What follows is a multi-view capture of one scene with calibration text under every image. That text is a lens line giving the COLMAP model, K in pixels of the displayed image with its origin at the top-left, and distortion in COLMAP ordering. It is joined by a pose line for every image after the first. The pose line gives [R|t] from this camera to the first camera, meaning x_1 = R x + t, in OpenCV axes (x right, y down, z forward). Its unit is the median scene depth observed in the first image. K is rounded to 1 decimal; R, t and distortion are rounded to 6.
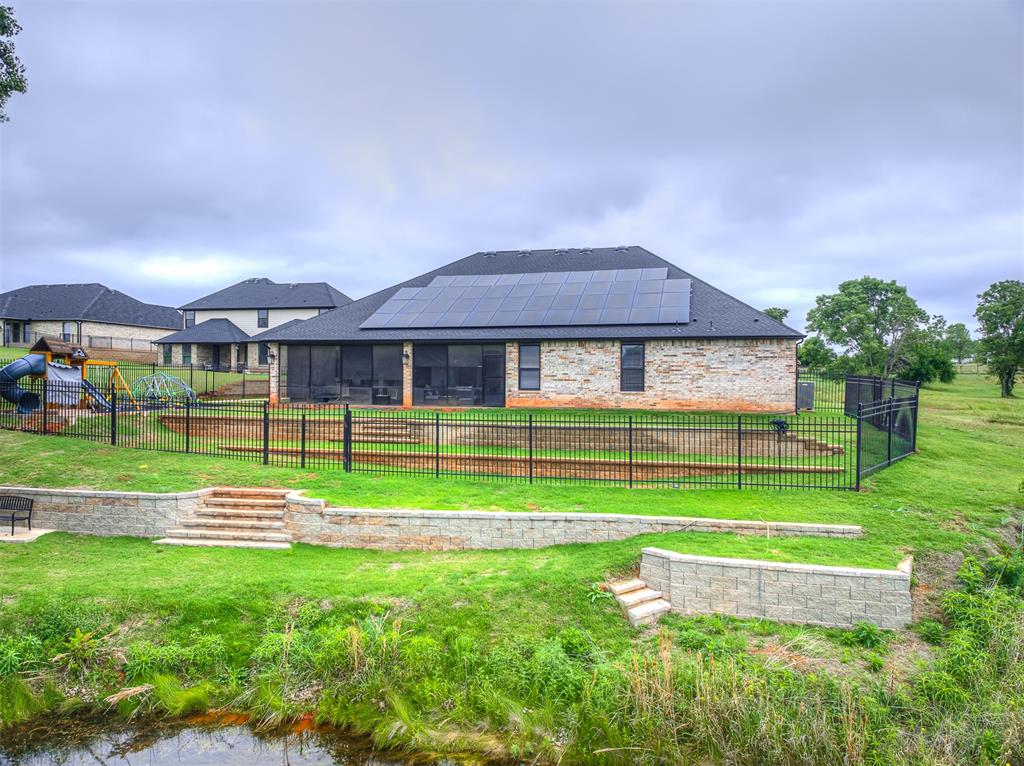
lens RADIAL K [[707.3, 0, 515.2], [0, 707.3, 379.7], [0, 0, 1]] dist [0.054108, -0.078399]
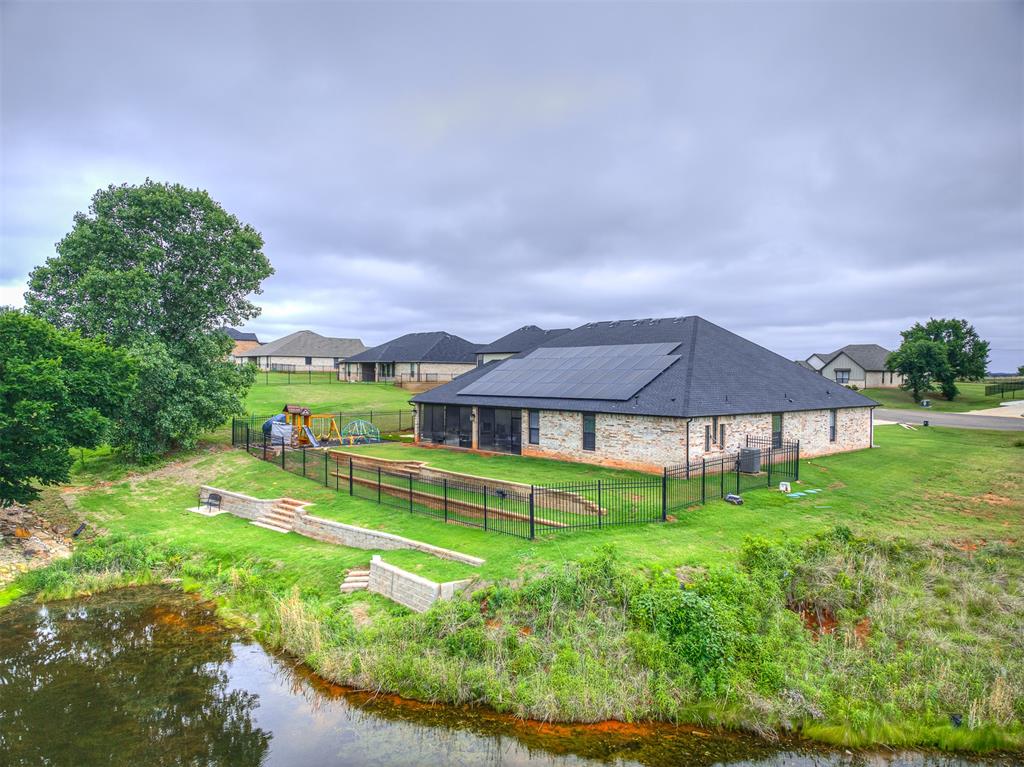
lens RADIAL K [[707.3, 0, 515.2], [0, 707.3, 380.2], [0, 0, 1]] dist [0.054108, -0.078399]
pose [[0.829666, 0.003170, -0.558252, 0.789843], [0.000041, 0.999984, 0.005739, -0.122939], [0.558261, -0.004785, 0.829652, -0.184487]]
